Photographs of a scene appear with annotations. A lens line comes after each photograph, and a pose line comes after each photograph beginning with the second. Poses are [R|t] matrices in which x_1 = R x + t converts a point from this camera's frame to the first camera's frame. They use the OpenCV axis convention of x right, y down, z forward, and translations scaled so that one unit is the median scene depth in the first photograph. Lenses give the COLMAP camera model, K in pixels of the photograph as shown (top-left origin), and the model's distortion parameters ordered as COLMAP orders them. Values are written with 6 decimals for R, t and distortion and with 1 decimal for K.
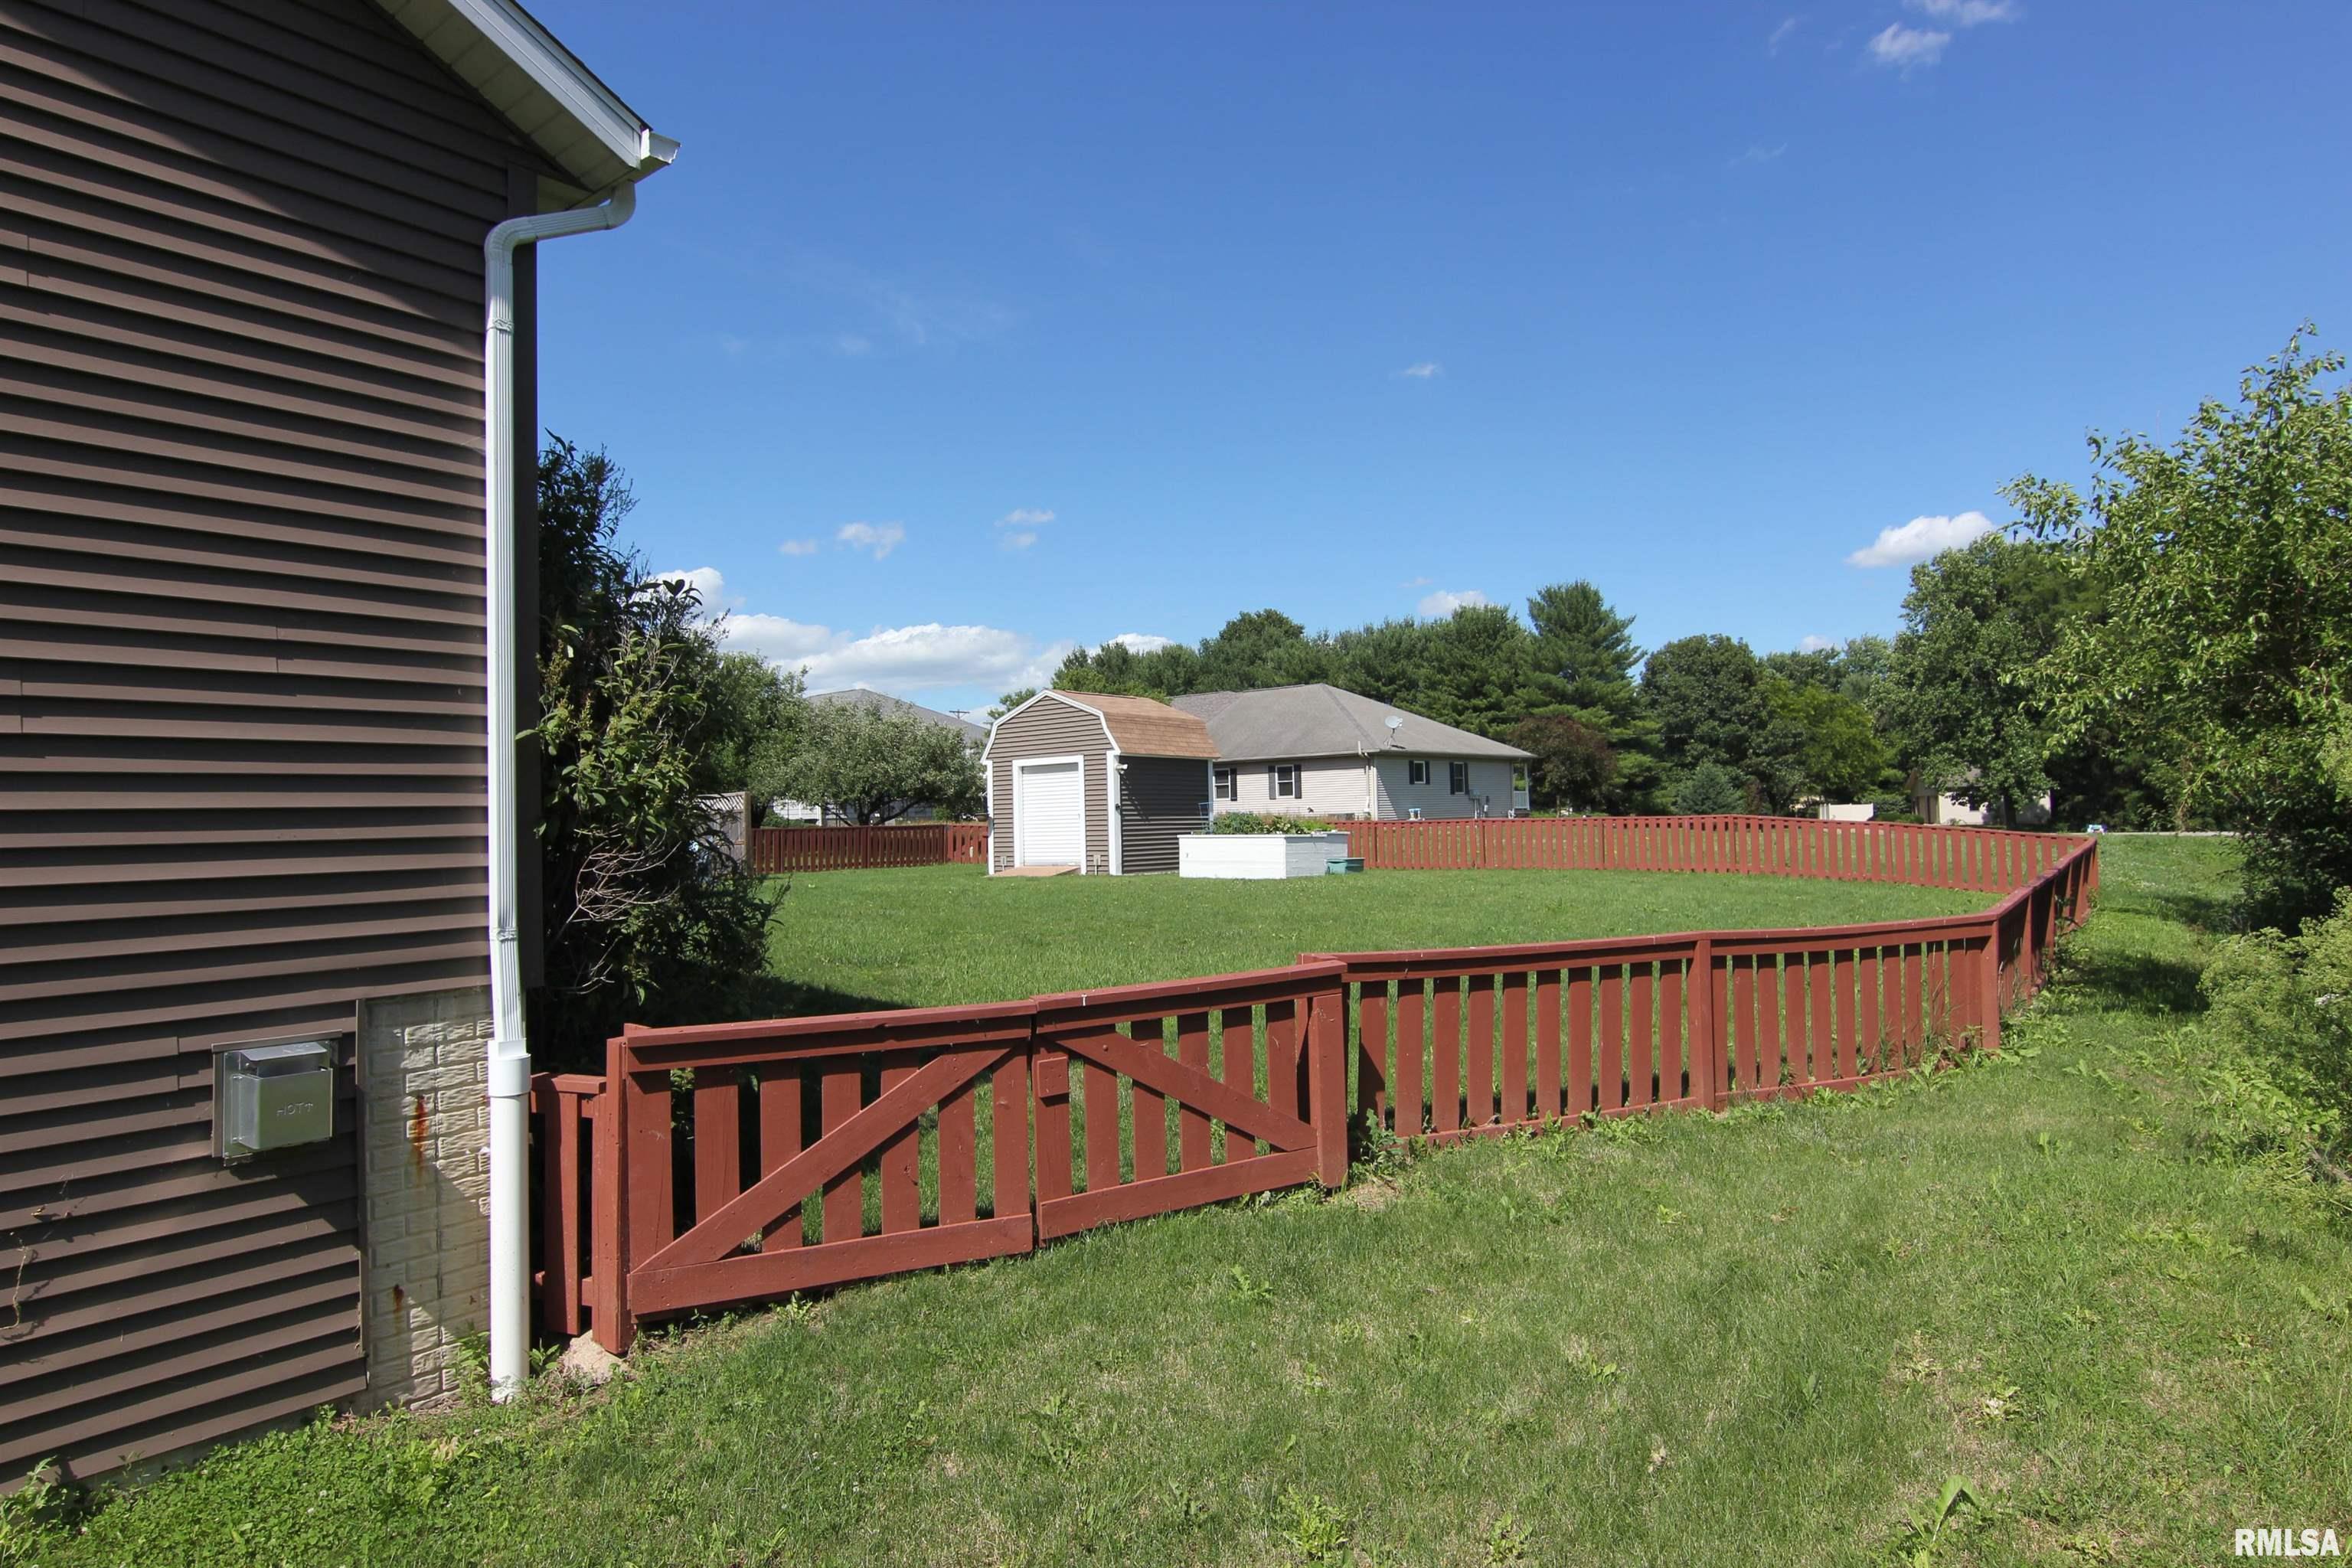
lens RADIAL K [[1274.7, 0, 1183.4], [0, 1274.7, 774.6], [0, 0, 1]] dist [-0.002712, -0.014774]
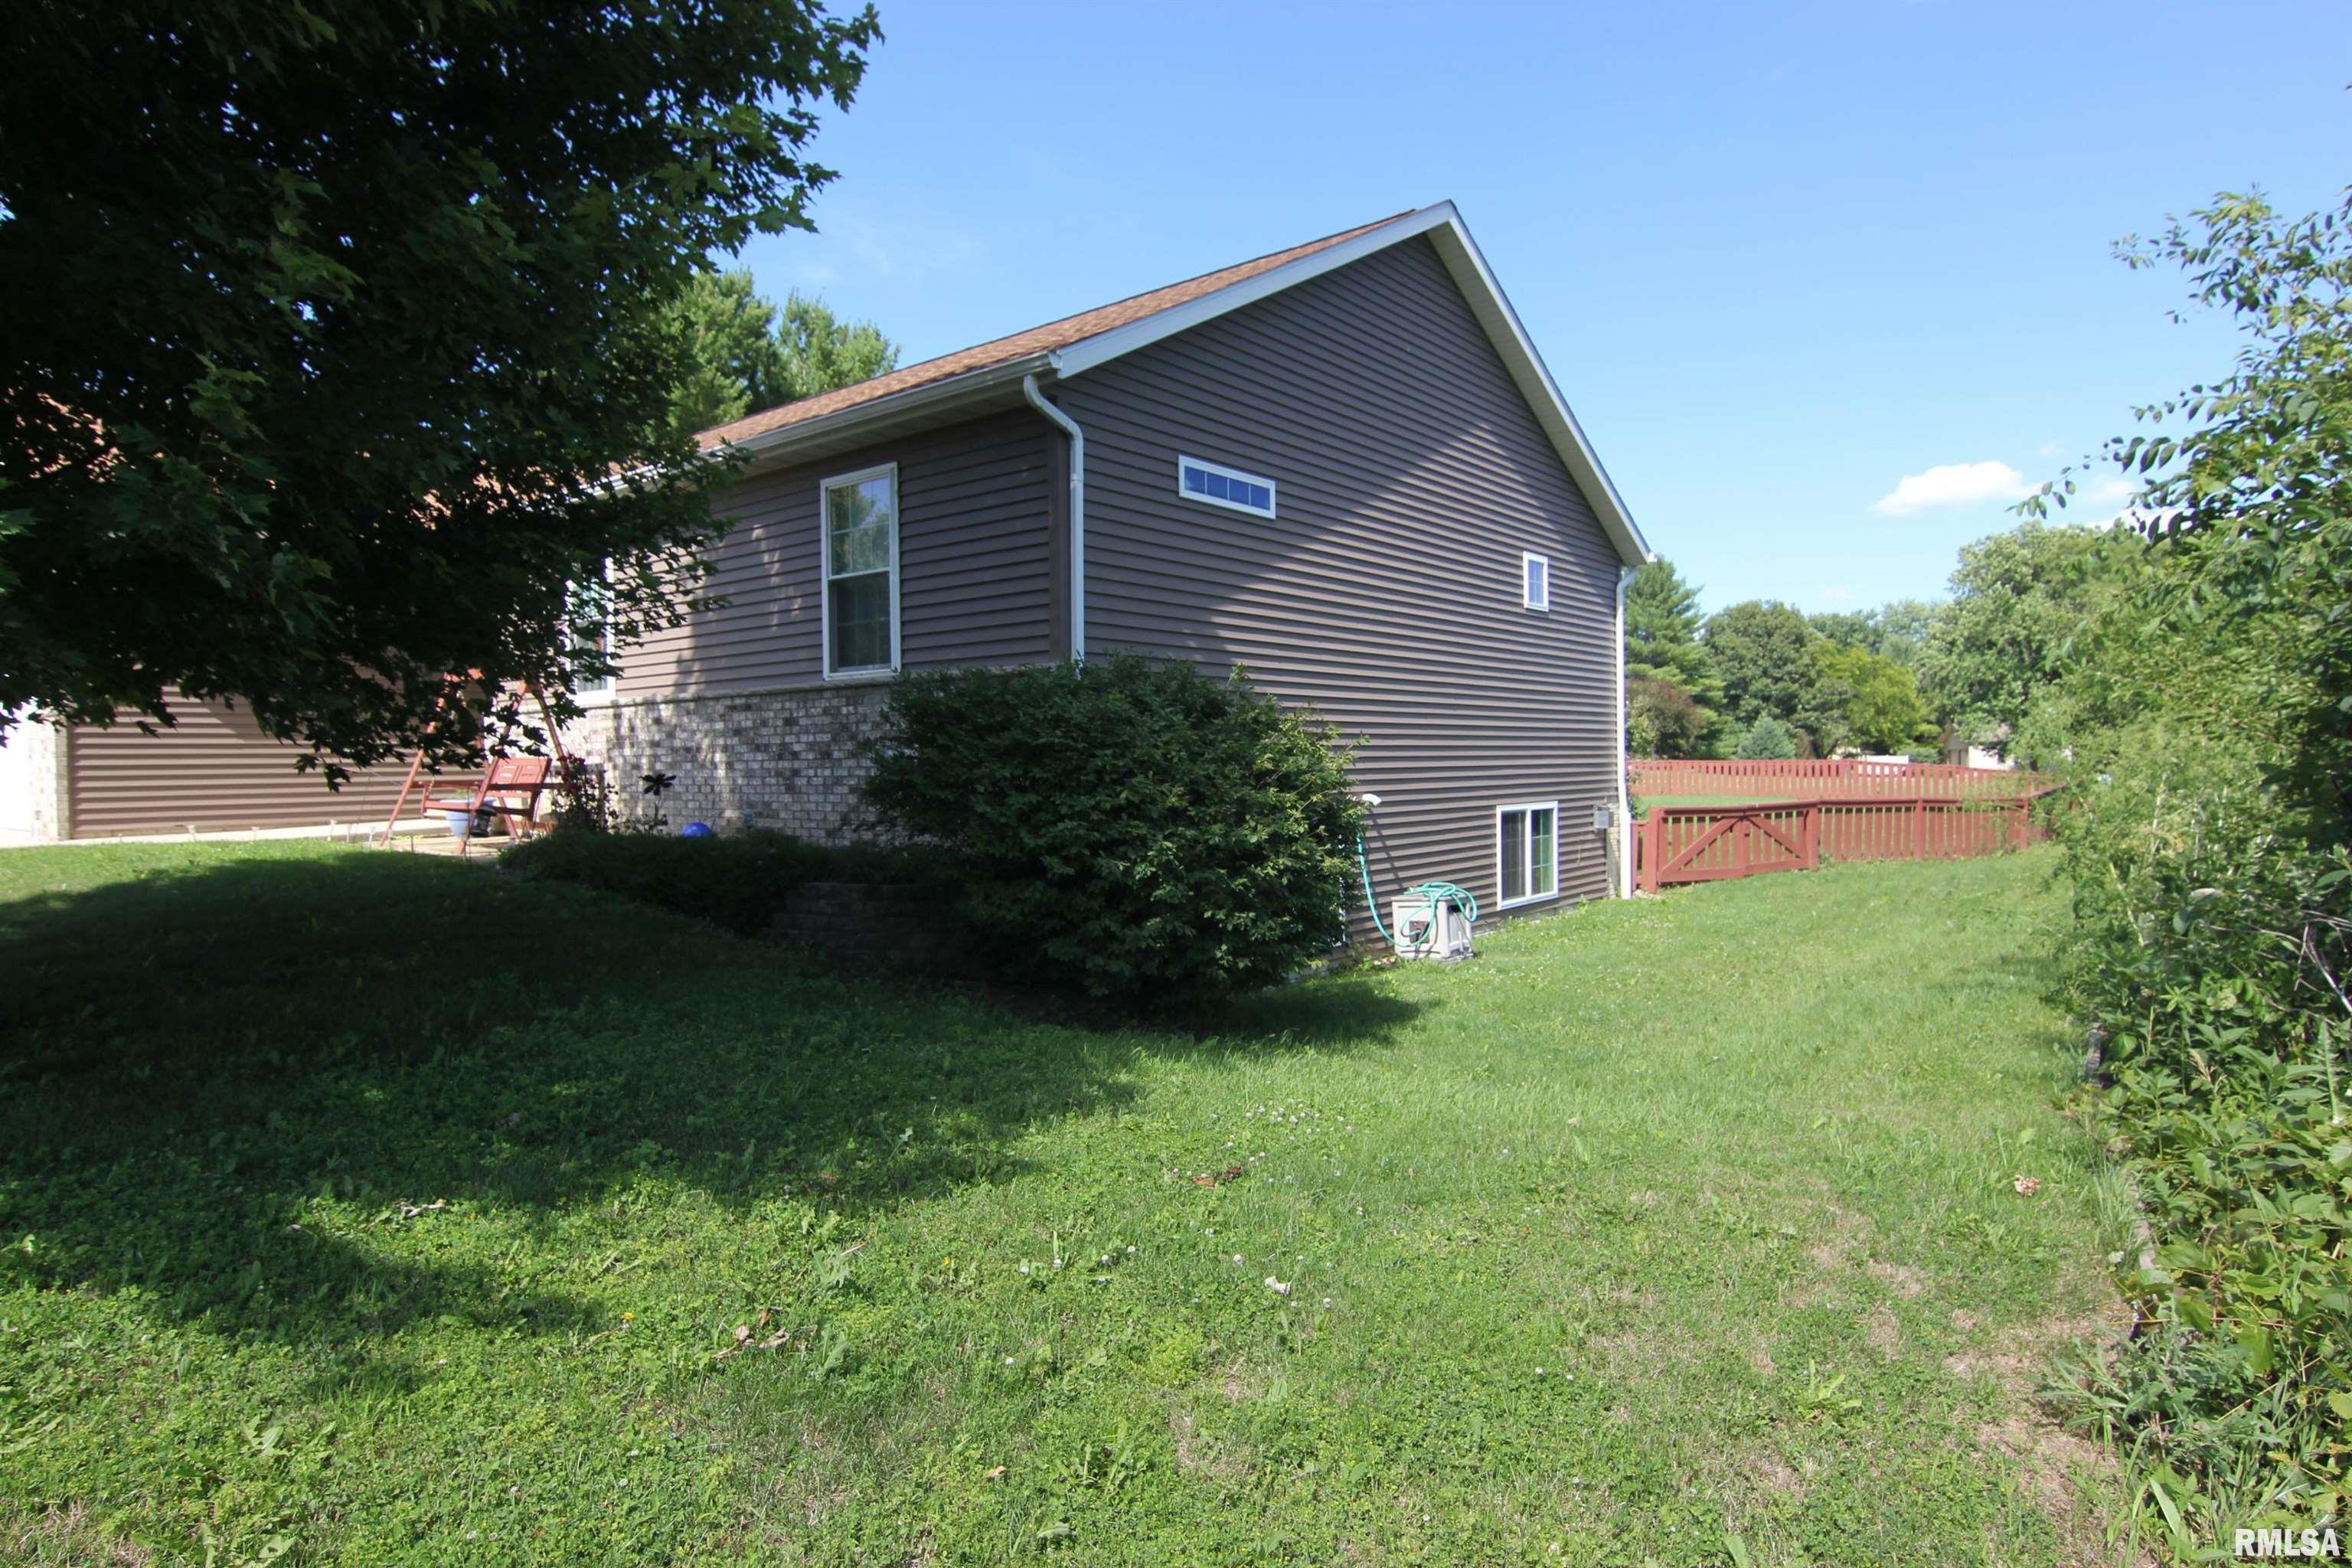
lens RADIAL K [[1274.7, 0, 1183.4], [0, 1274.7, 774.6], [0, 0, 1]] dist [-0.002712, -0.014774]
pose [[0.999828, 0.012738, -0.013479, -0.080016], [-0.012137, 0.998967, 0.043786, -0.001676], [0.014023, -0.043615, 0.998950, -0.122734]]
